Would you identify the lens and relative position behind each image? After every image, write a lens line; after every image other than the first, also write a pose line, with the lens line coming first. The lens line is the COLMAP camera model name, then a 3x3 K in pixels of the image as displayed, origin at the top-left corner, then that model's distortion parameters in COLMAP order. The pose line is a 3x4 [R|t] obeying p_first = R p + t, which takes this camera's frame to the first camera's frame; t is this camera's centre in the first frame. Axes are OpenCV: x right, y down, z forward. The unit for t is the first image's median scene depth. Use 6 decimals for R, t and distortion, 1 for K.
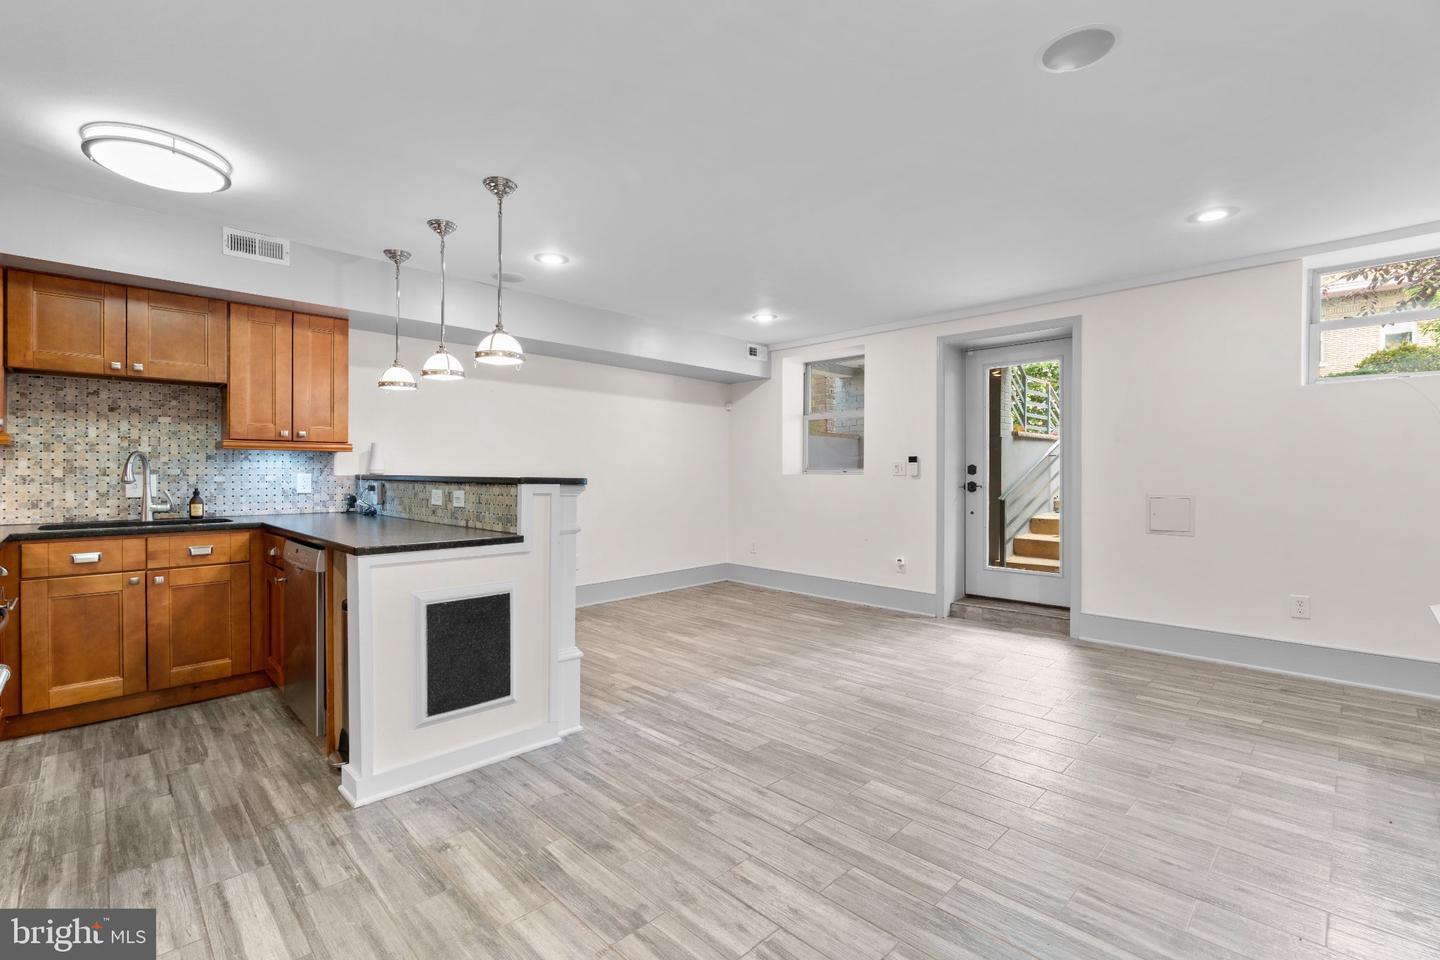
lens RADIAL K [[651.8, 0, 717.9], [0, 651.8, 479.4], [0, 0, 1]] dist [-0.010589, 0.002076]
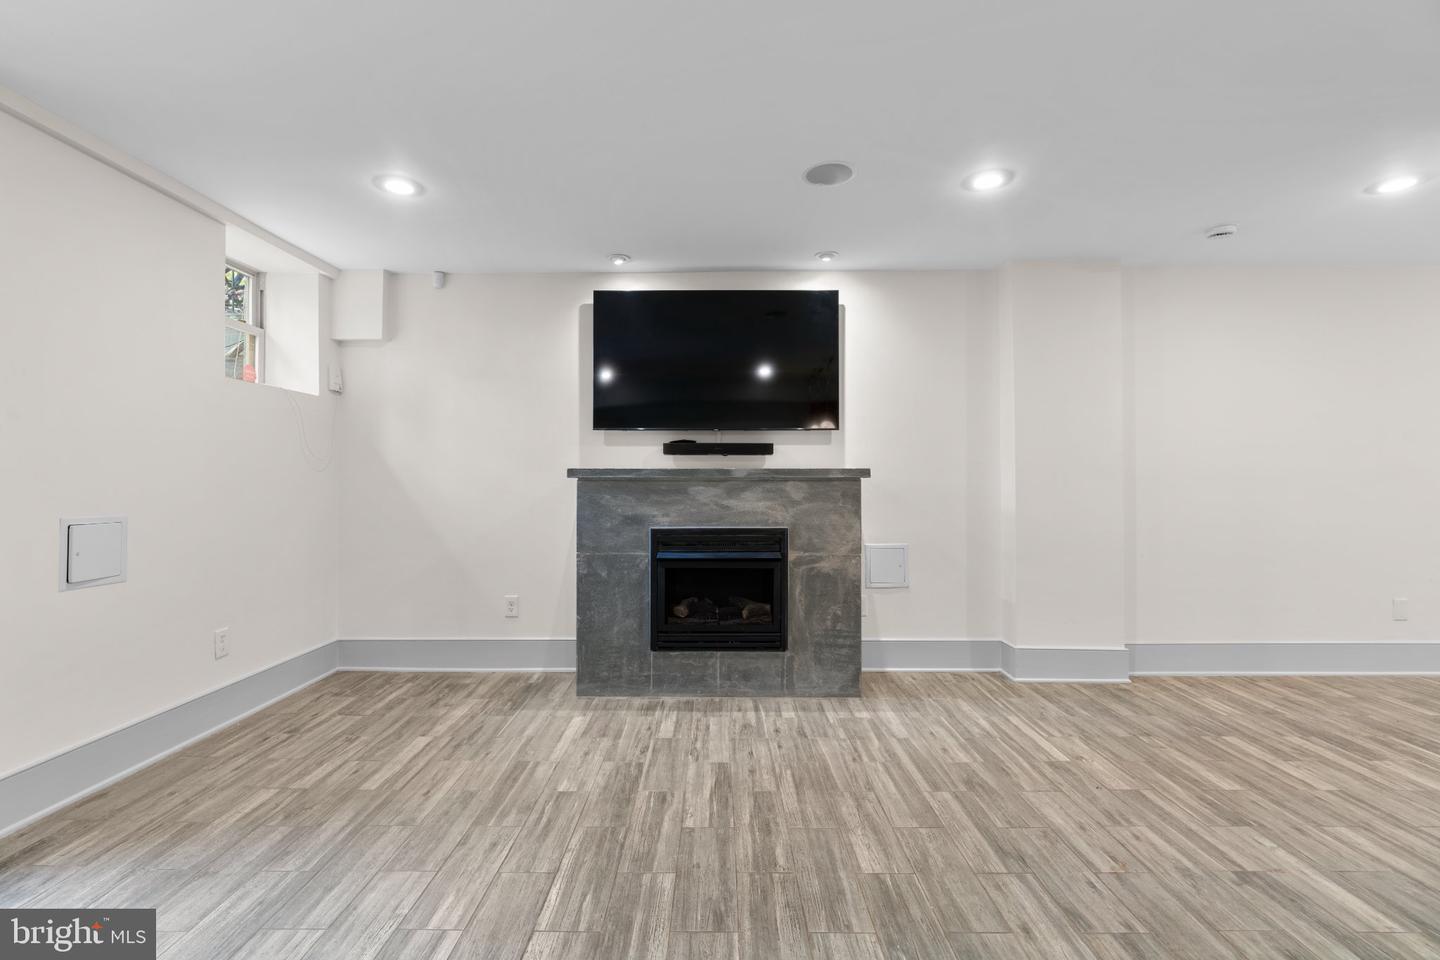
lens RADIAL K [[651.8, 0, 707.9], [0, 651.8, 475.5], [0, 0, 1]] dist [-0.010589, 0.002076]
pose [[-0.706048, 0.010685, 0.708083, -0.191423], [0.008105, 0.999943, -0.007007, -0.008920], [-0.708117, 0.000792, -0.706094, 1.729778]]
